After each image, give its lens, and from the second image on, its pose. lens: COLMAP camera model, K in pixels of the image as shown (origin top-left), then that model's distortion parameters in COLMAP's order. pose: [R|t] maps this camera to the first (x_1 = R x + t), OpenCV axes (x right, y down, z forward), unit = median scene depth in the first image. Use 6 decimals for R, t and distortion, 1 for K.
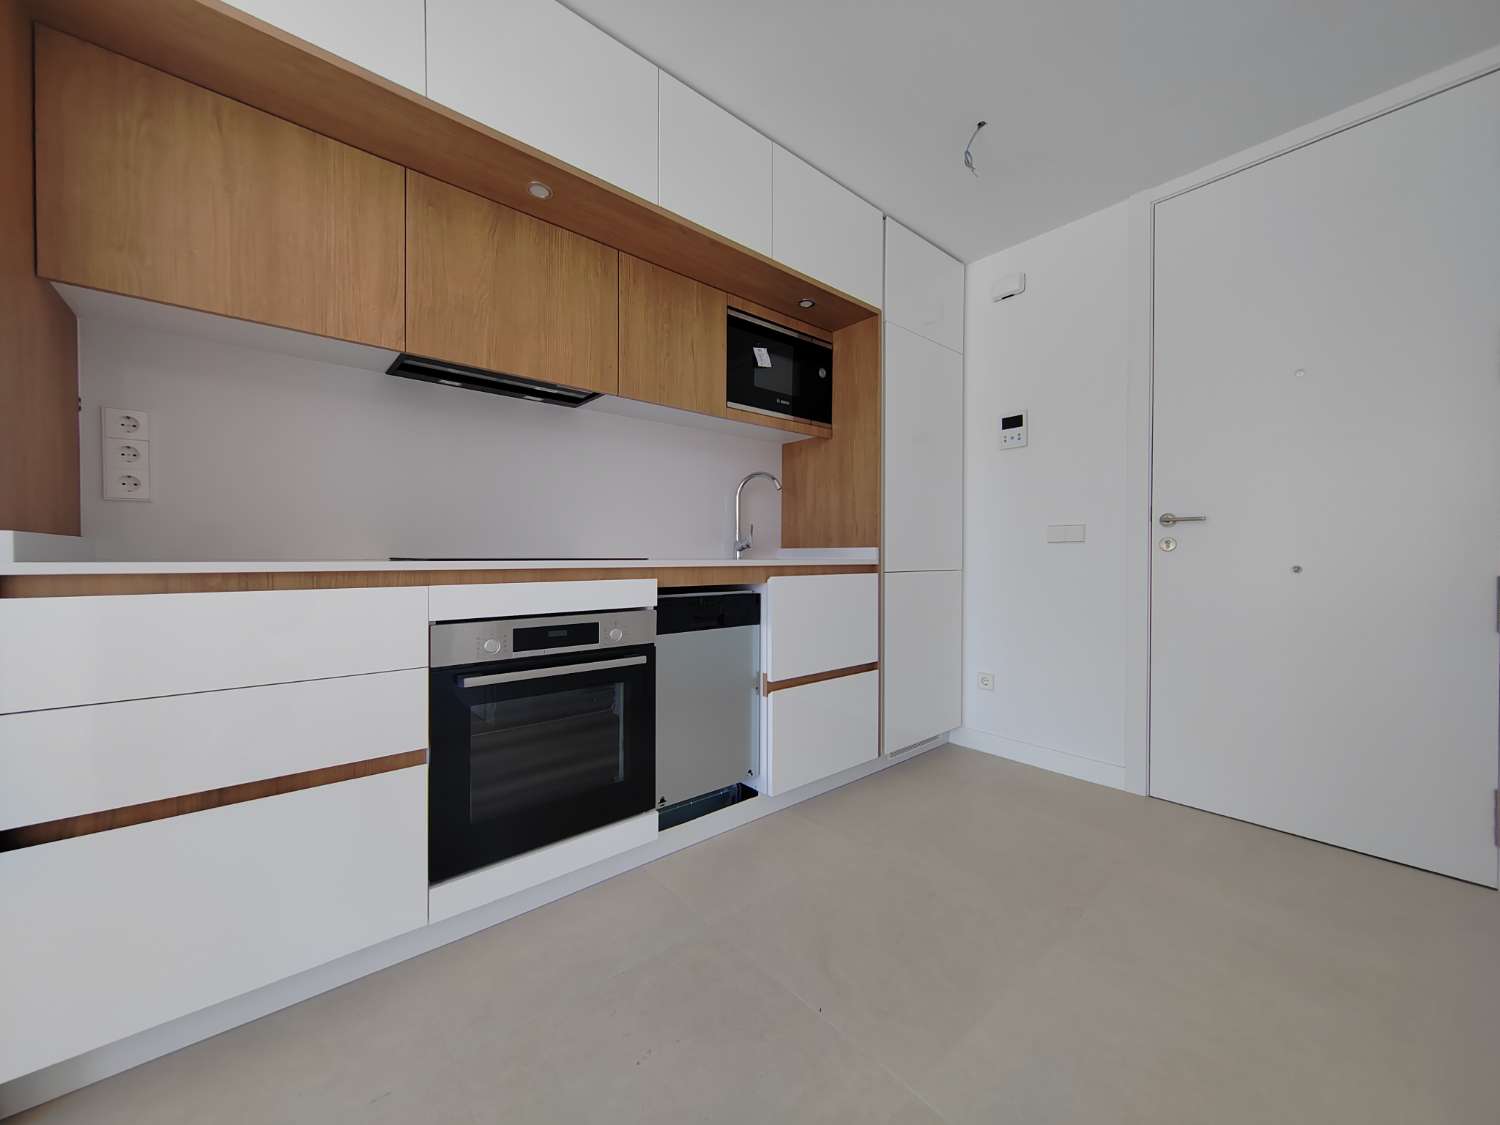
lens RADIAL K [[575.9, 0, 749.9], [0, 575.9, 560.1], [0, 0, 1]] dist [0.000257, 0.004855]
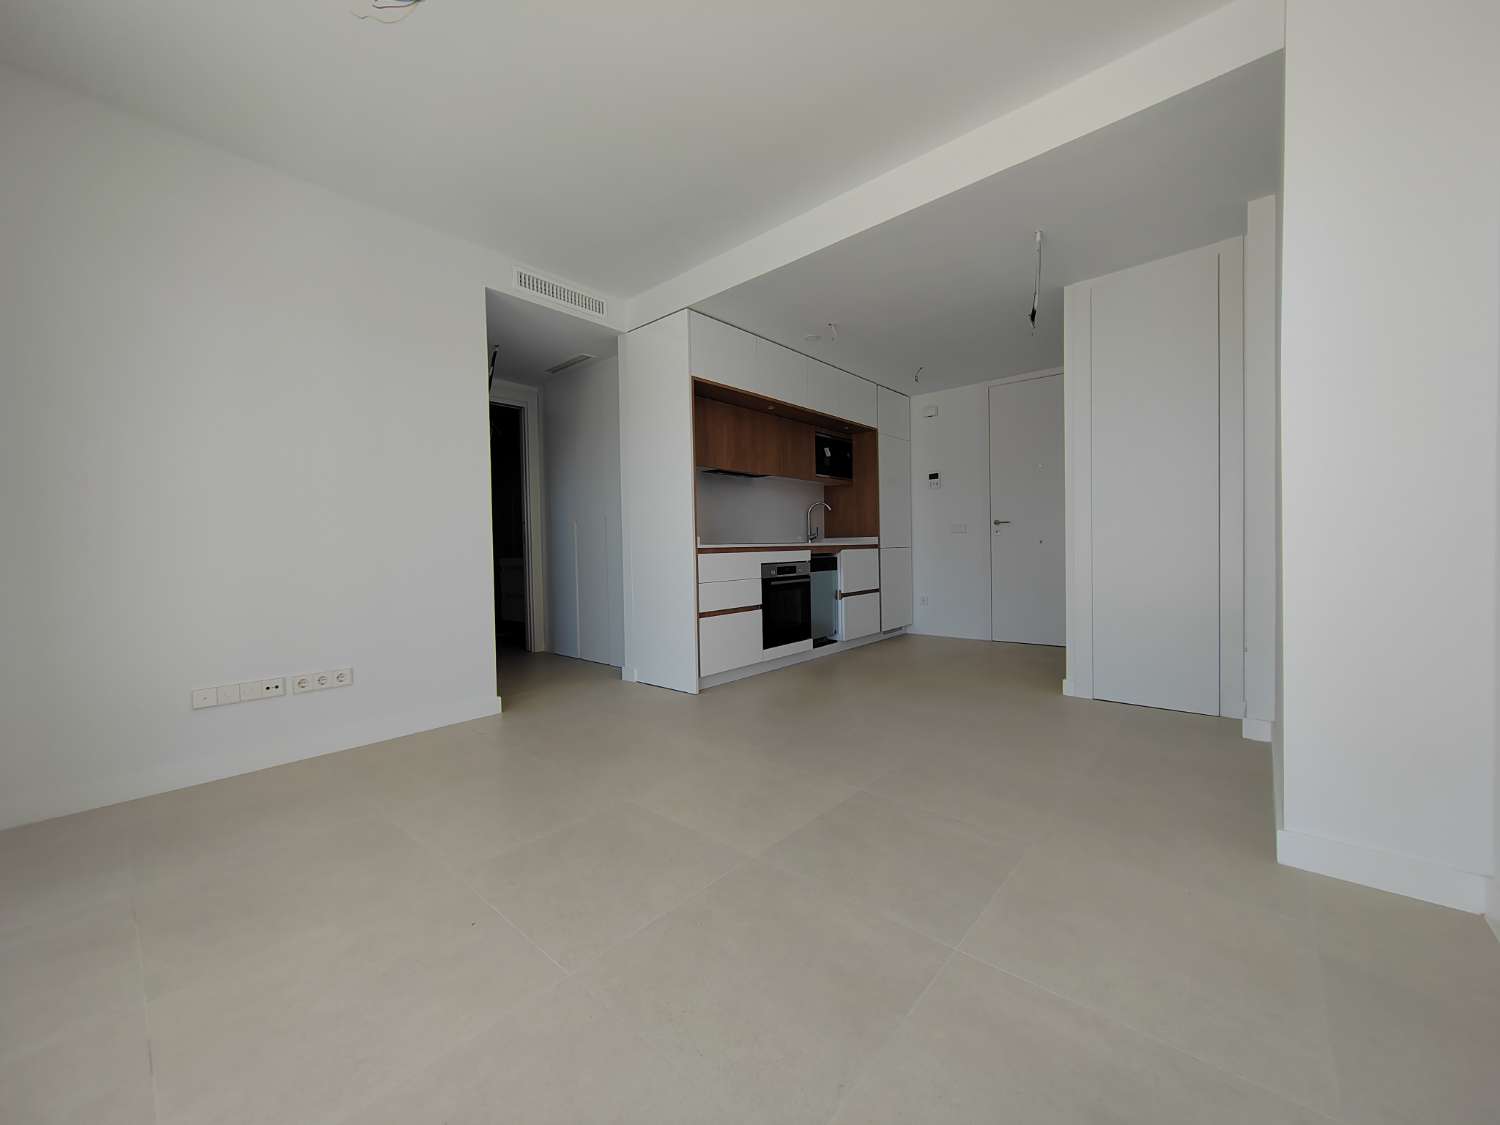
lens RADIAL K [[575.9, 0, 749.9], [0, 575.9, 560.1], [0, 0, 1]] dist [0.000257, 0.004855]
pose [[0.990201, -0.028161, 0.136783, -0.622865], [0.026592, 0.999558, 0.013286, 0.027197], [-0.137096, -0.009519, 0.990512, -1.228286]]
